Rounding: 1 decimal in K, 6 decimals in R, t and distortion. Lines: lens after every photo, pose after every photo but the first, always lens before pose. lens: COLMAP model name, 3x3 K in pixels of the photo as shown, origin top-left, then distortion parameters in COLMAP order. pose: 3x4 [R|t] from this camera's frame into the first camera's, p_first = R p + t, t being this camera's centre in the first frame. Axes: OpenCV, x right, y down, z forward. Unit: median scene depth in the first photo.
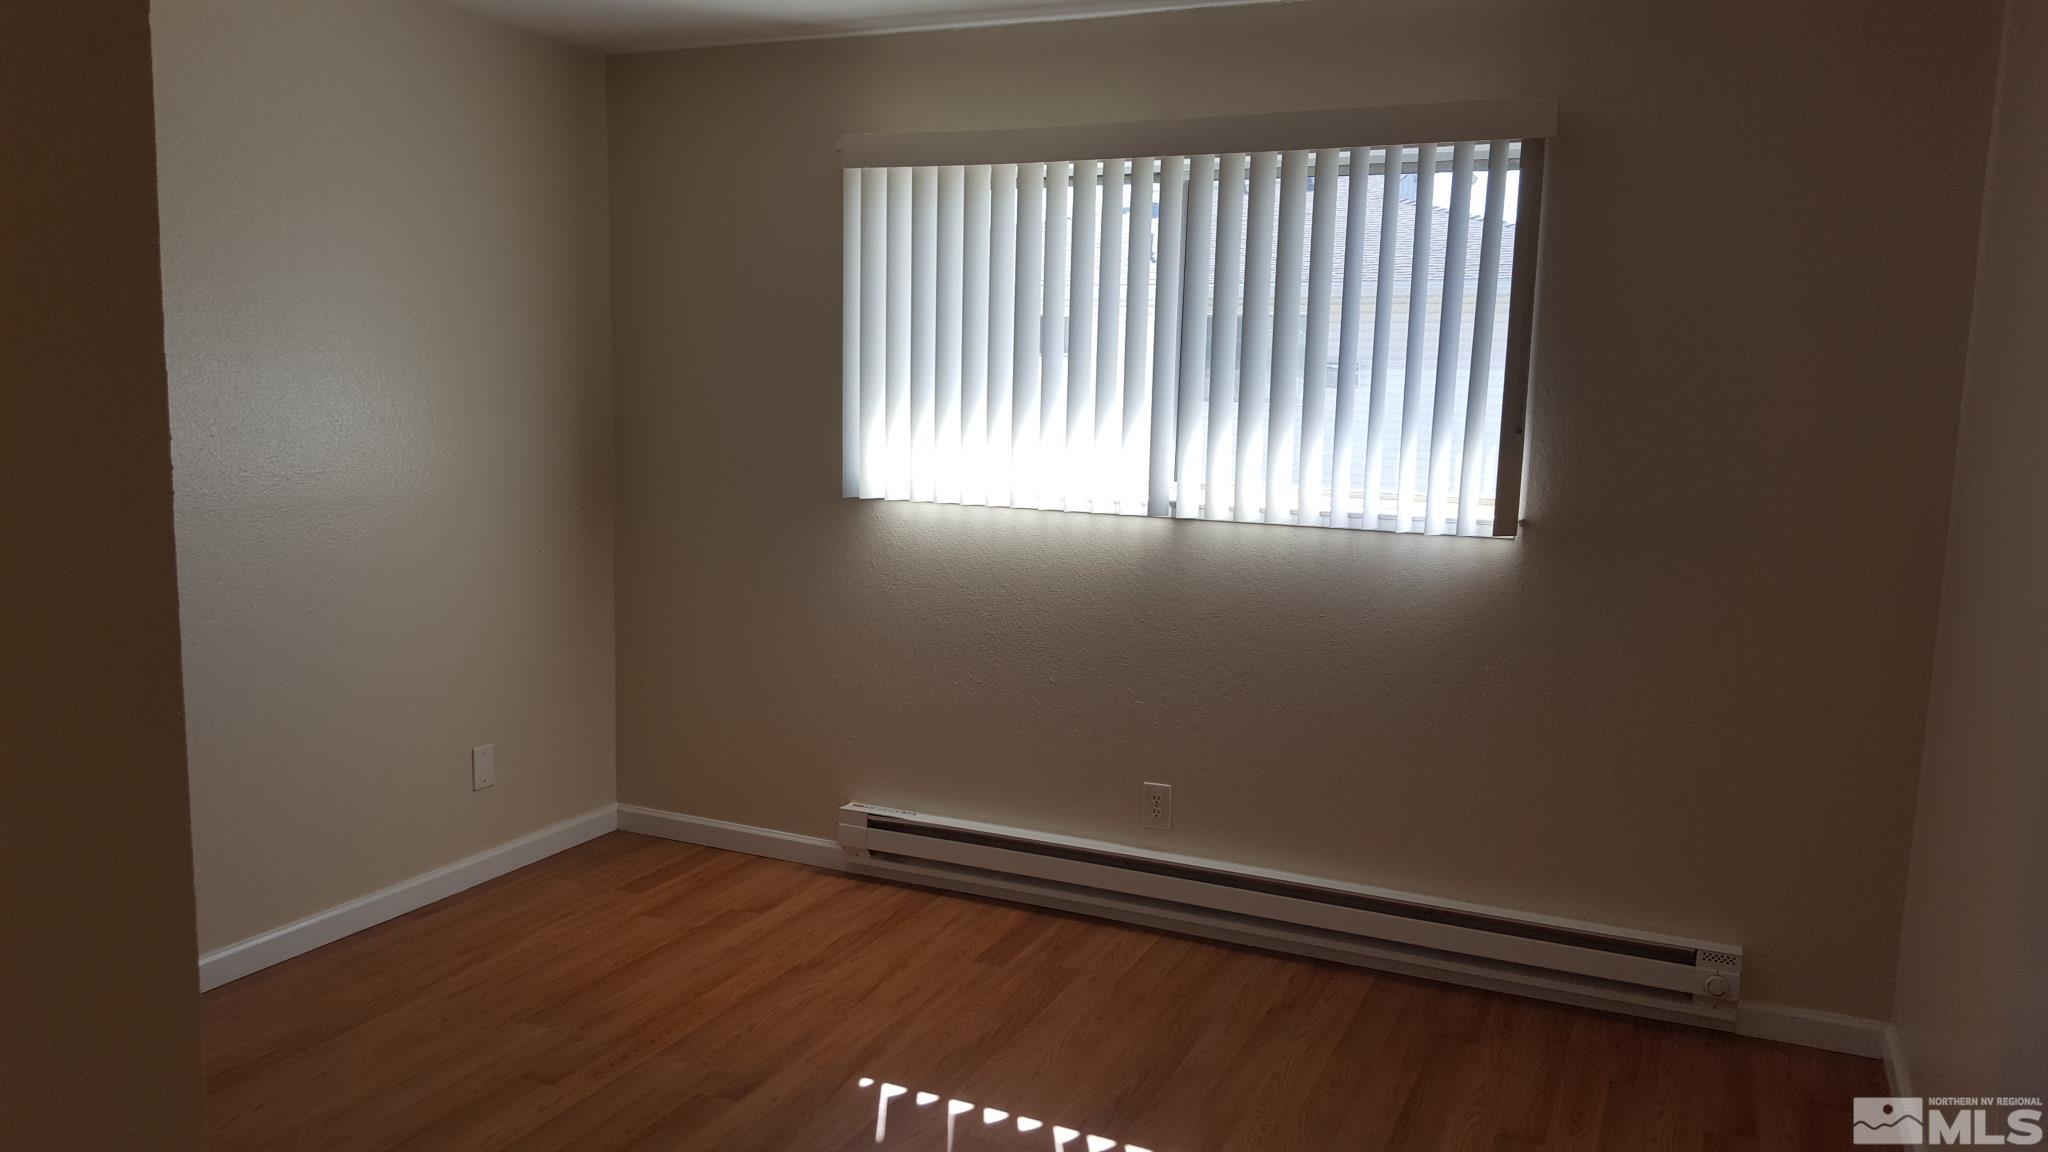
lens RADIAL K [[1339.0, 0, 1024.0], [0, 1339.0, 576.0], [0, 0, 1]] dist [0.002805, 0.001500]
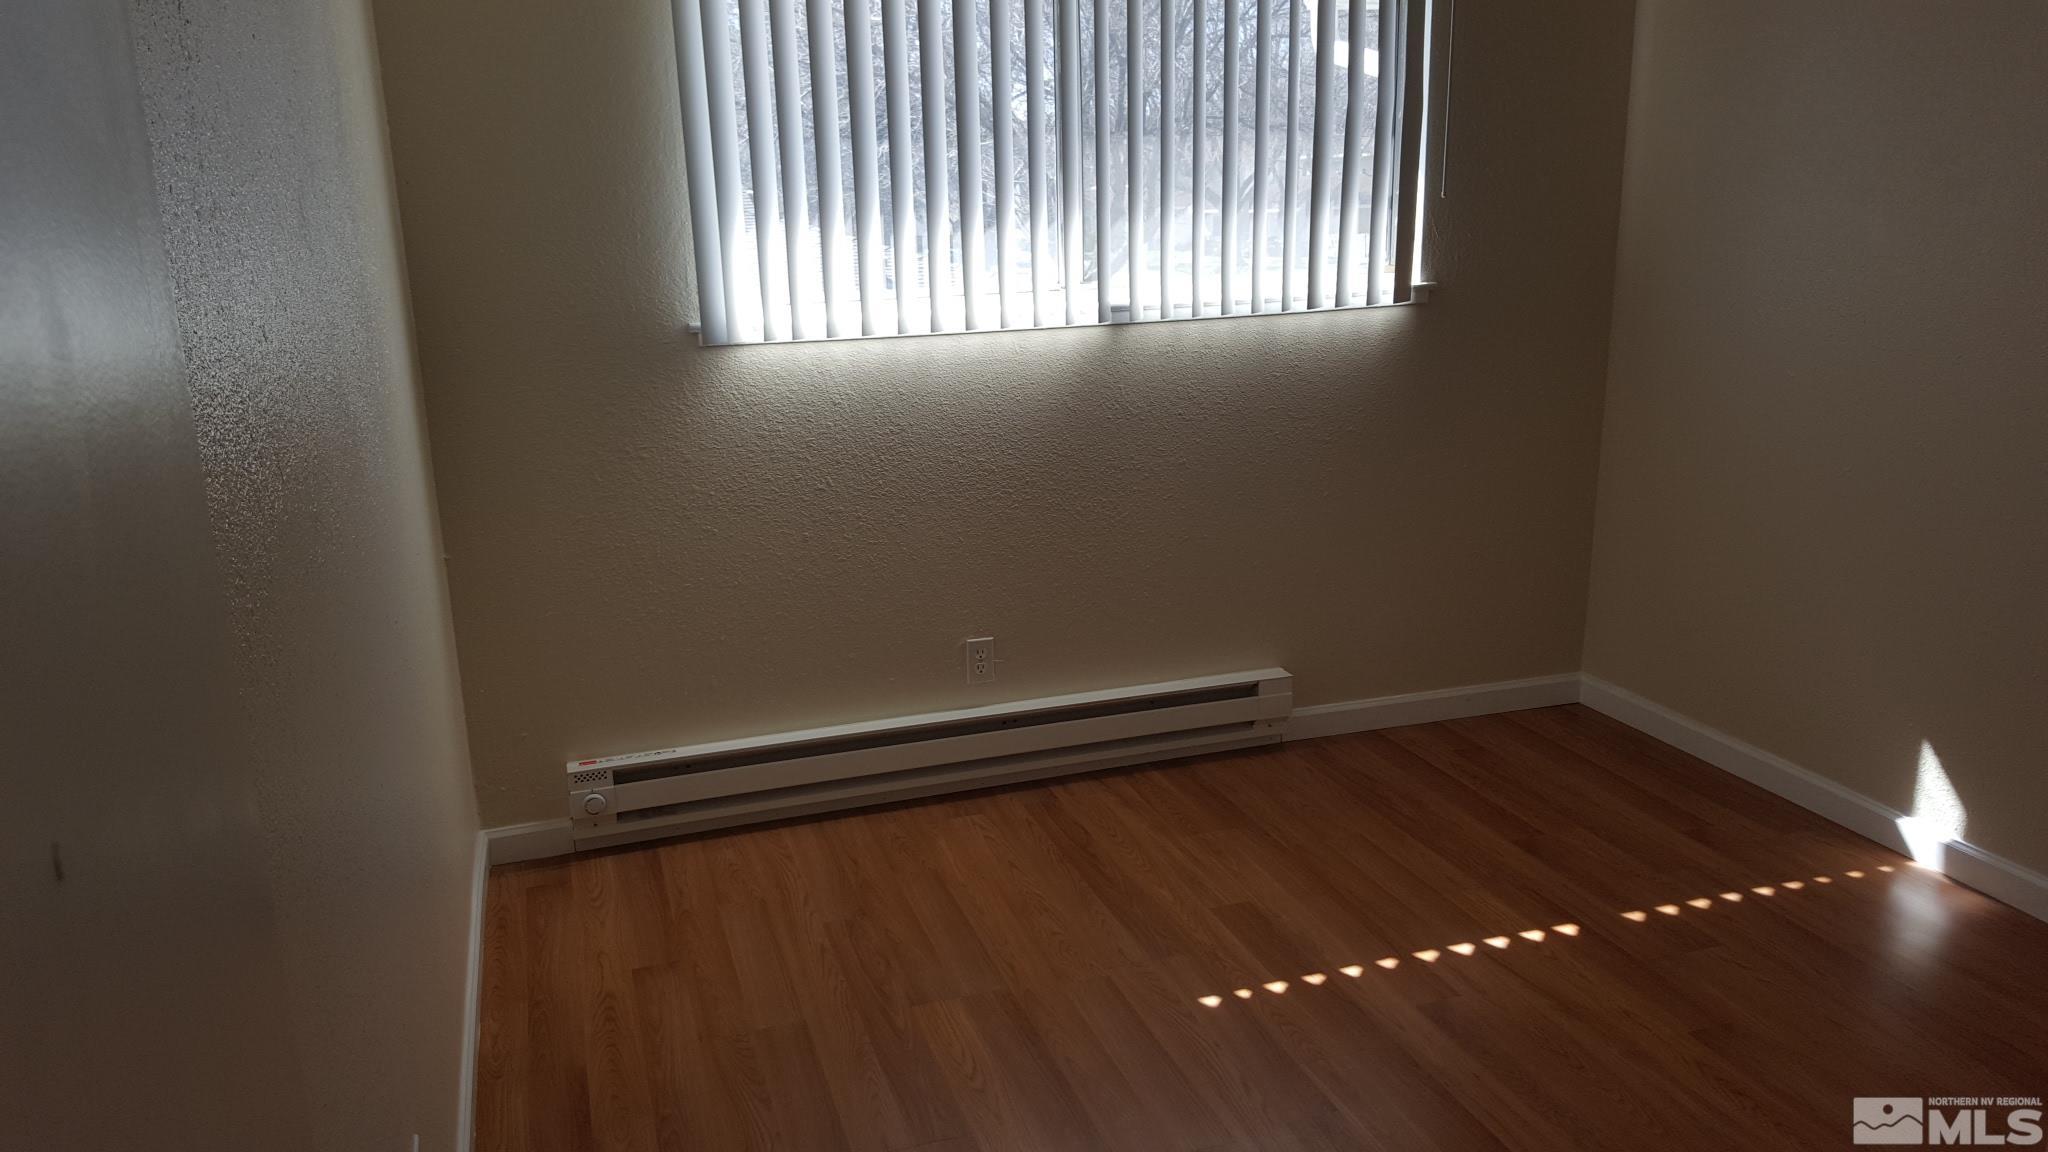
lens RADIAL K [[1519.6, 0, 999.8], [0, 1519.6, 589.0], [0, 0, 1]] dist [0.112415, -0.171510]
pose [[0.757442, -0.211846, 0.617579, -0.621775], [0.136359, 0.976366, 0.167679, -0.051848], [-0.638505, -0.042795, 0.768427, 0.251588]]
